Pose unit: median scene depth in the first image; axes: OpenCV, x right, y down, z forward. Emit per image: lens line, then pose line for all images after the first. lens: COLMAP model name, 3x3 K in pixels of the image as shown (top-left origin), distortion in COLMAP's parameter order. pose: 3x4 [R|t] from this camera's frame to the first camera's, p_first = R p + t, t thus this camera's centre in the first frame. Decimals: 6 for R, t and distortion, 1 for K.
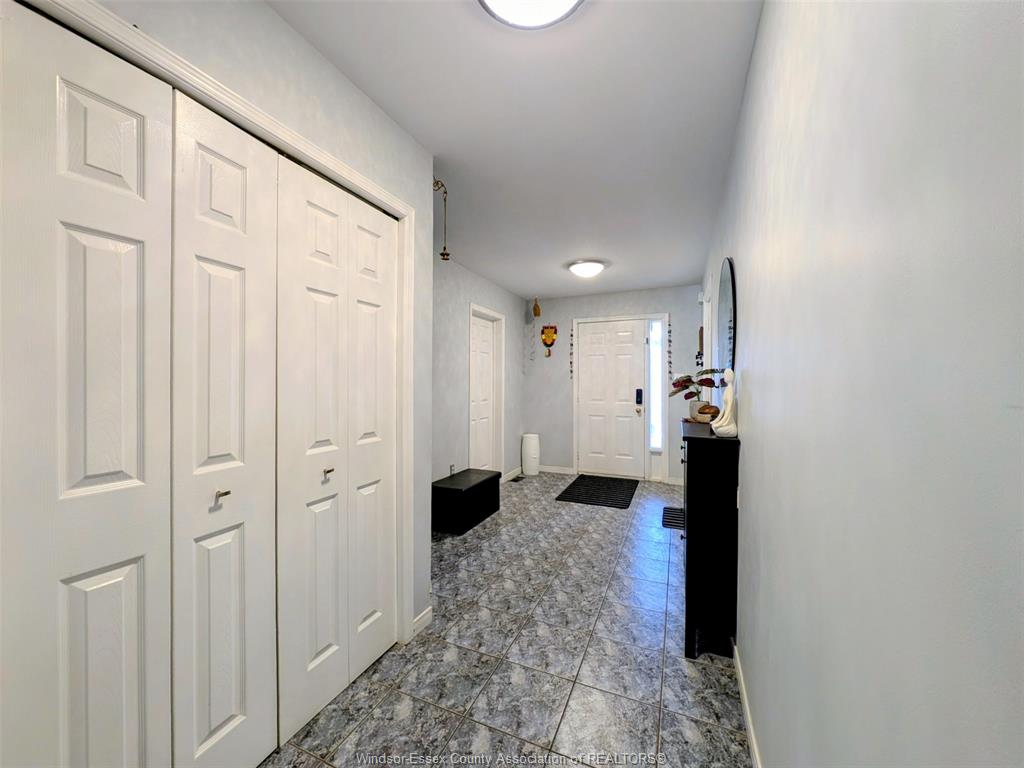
lens RADIAL K [[382.0, 0, 510.1], [0, 382.0, 383.0], [0, 0, 1]] dist [-0.005395, -0.000233]
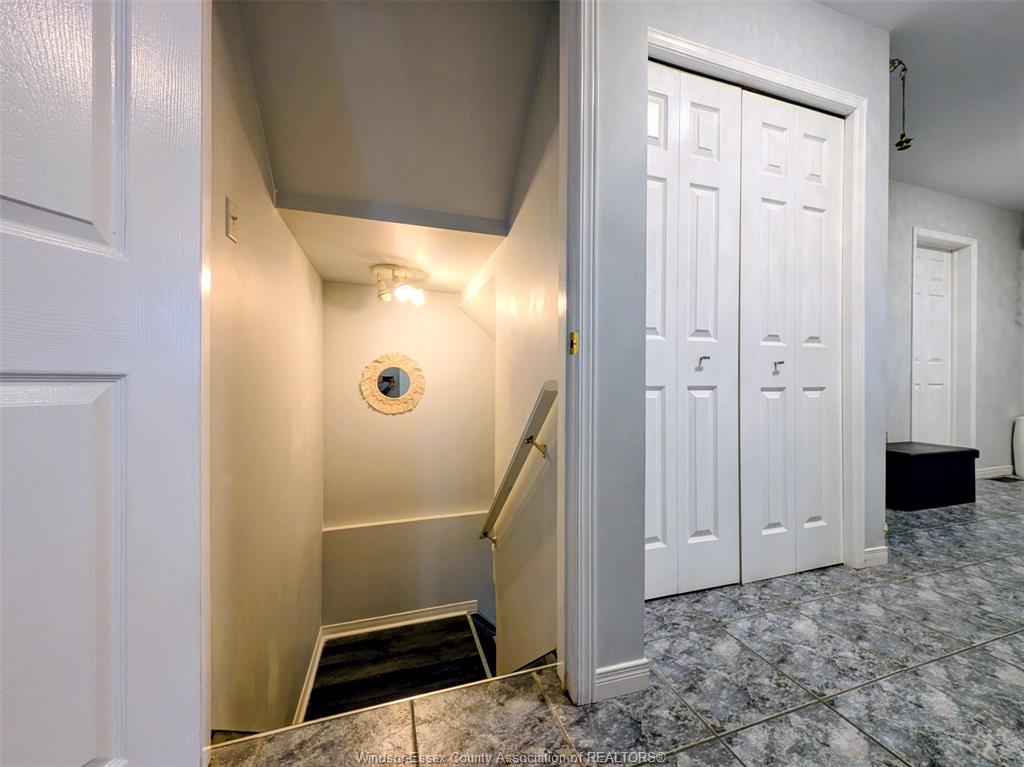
lens RADIAL K [[382.0, 0, 518.2], [0, 382.0, 384.8], [0, 0, 1]] dist [-0.005395, -0.000233]
pose [[0.661088, -0.002783, -0.750303, -0.129040], [-0.006561, 0.999933, -0.009490, 0.265274], [0.750280, 0.011197, 0.661026, -0.243601]]
